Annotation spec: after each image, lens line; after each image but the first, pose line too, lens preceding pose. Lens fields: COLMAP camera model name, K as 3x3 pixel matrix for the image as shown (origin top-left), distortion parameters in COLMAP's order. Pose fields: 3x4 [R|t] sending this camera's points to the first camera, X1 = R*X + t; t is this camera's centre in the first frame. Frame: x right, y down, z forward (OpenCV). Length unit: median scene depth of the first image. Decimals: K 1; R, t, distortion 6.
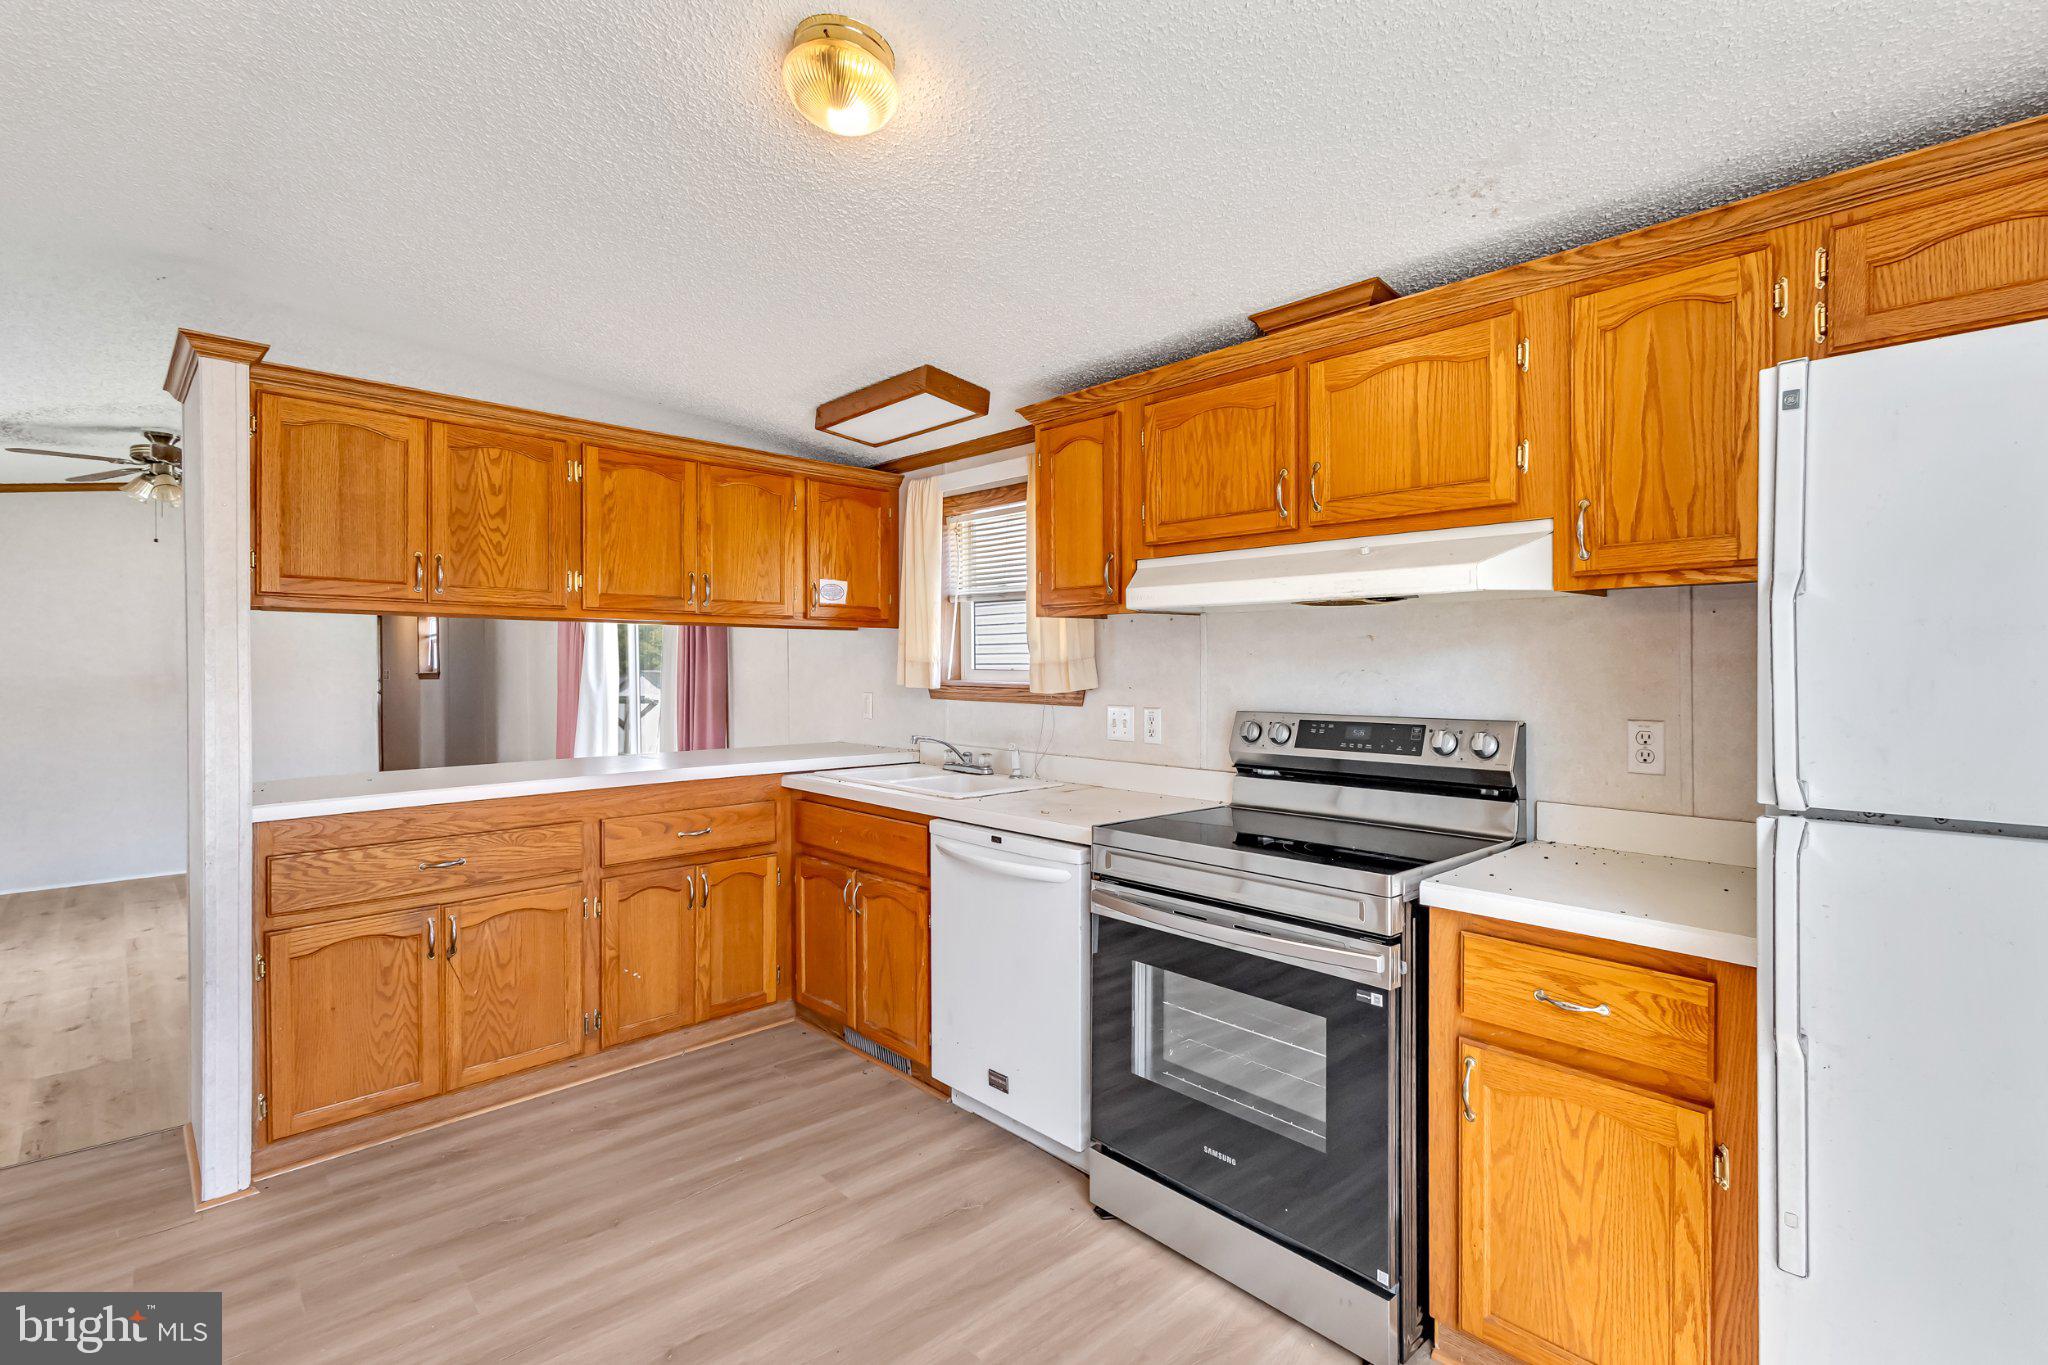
lens RADIAL K [[974.2, 0, 1023.5], [0, 974.2, 666.2], [0, 0, 1]] dist [0.001542, 0.000208]
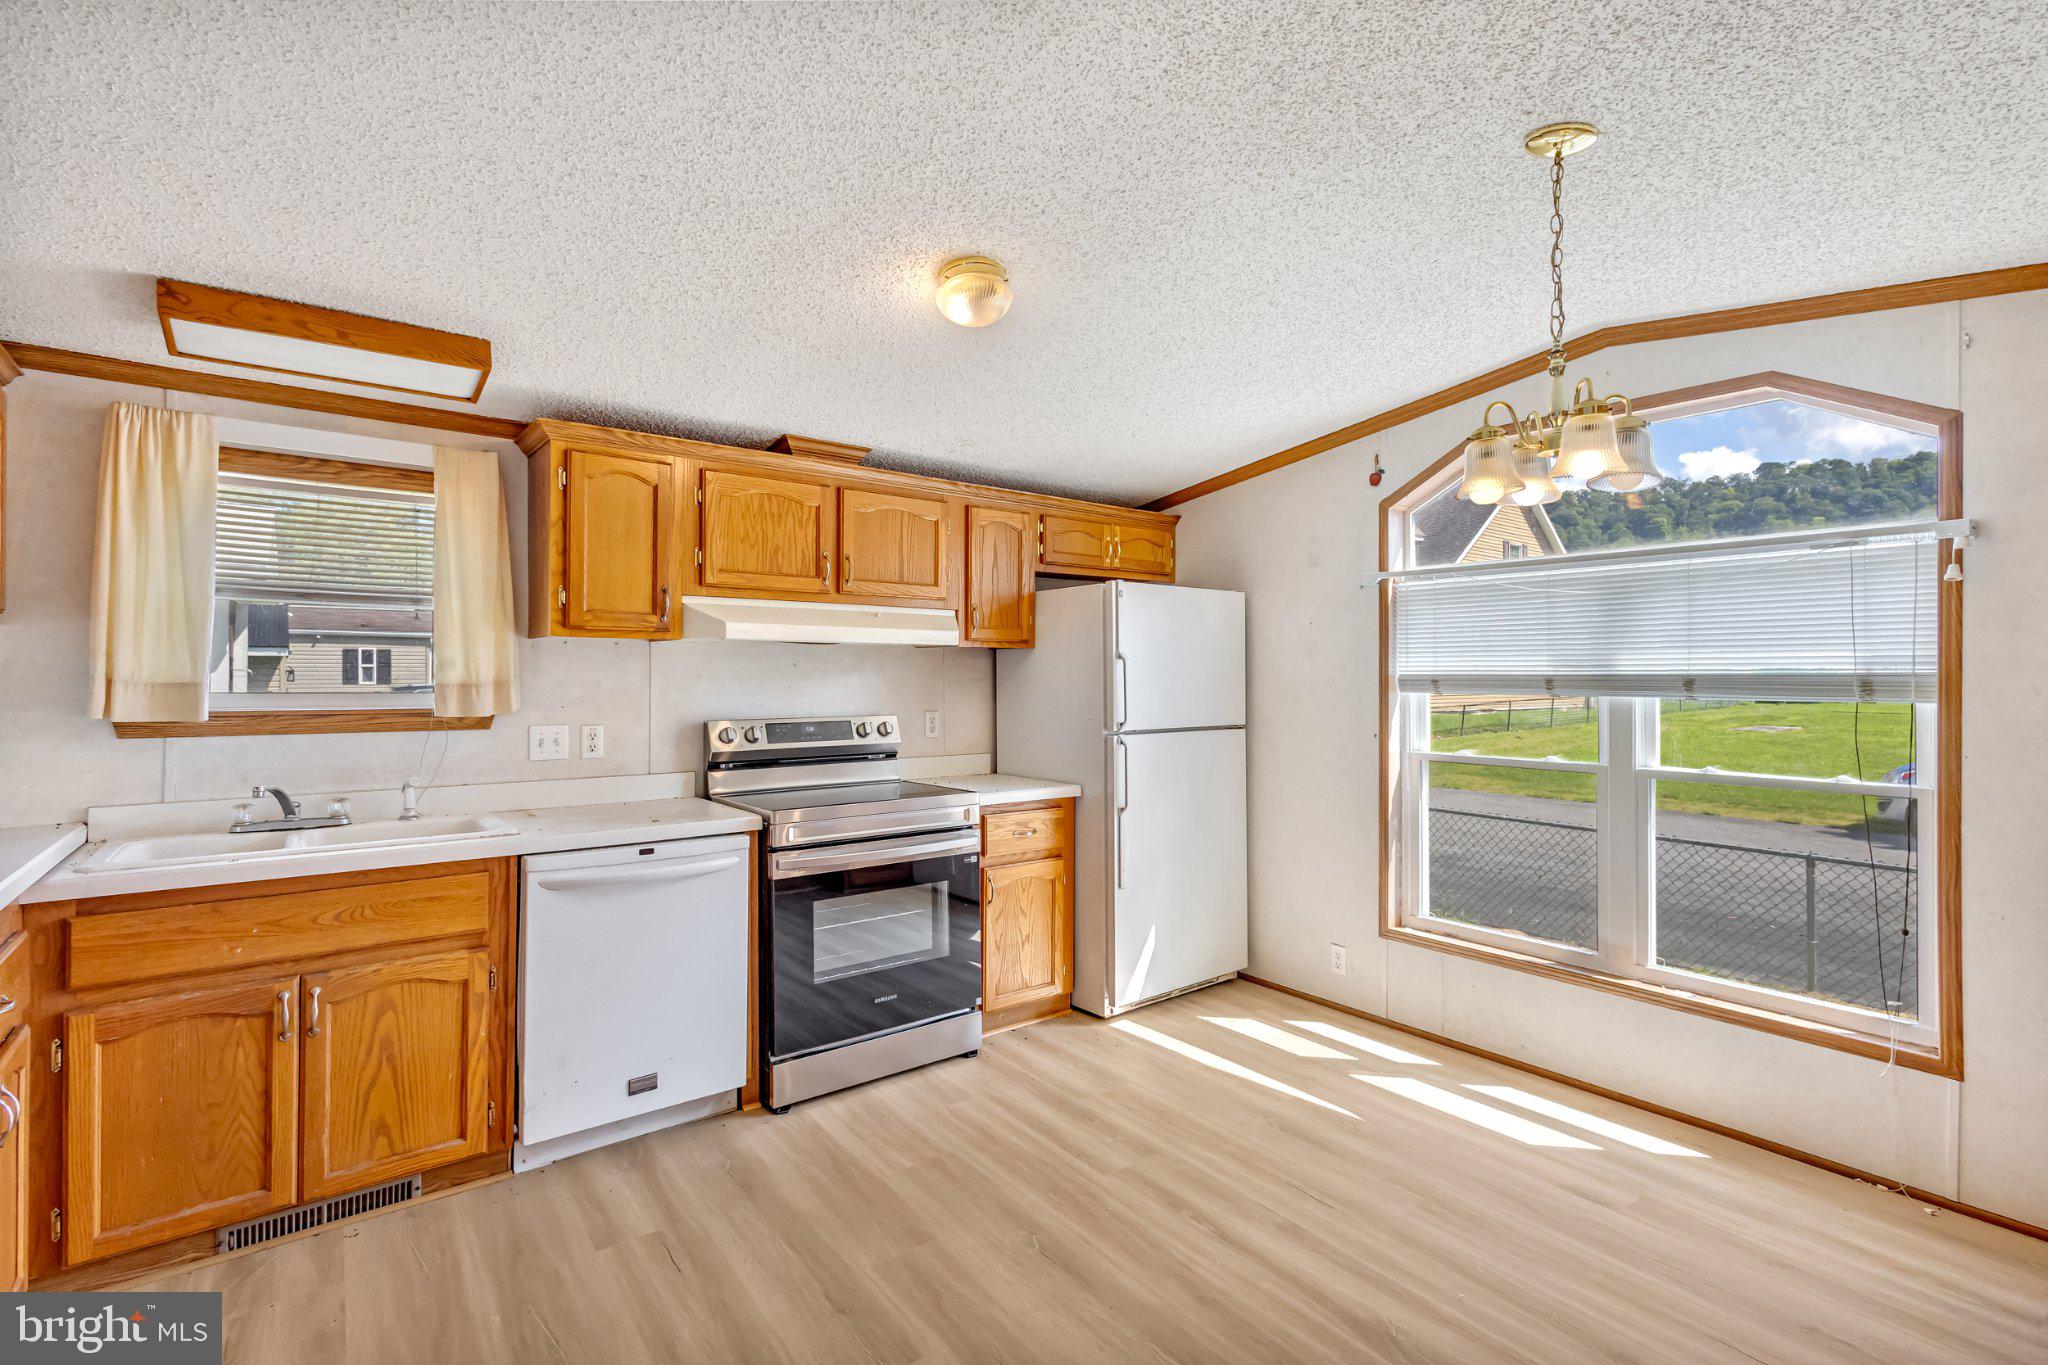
lens RADIAL K [[923.2, 0, 1087.6], [0, 923.2, 677.5], [0, 0, 1]] dist [0.004195, -0.000253]
pose [[0.039842, 0.005377, 0.999192, -1.037166], [0.002595, 0.999982, -0.005484, -0.002397], [-0.999203, 0.002812, 0.039828, 0.505102]]
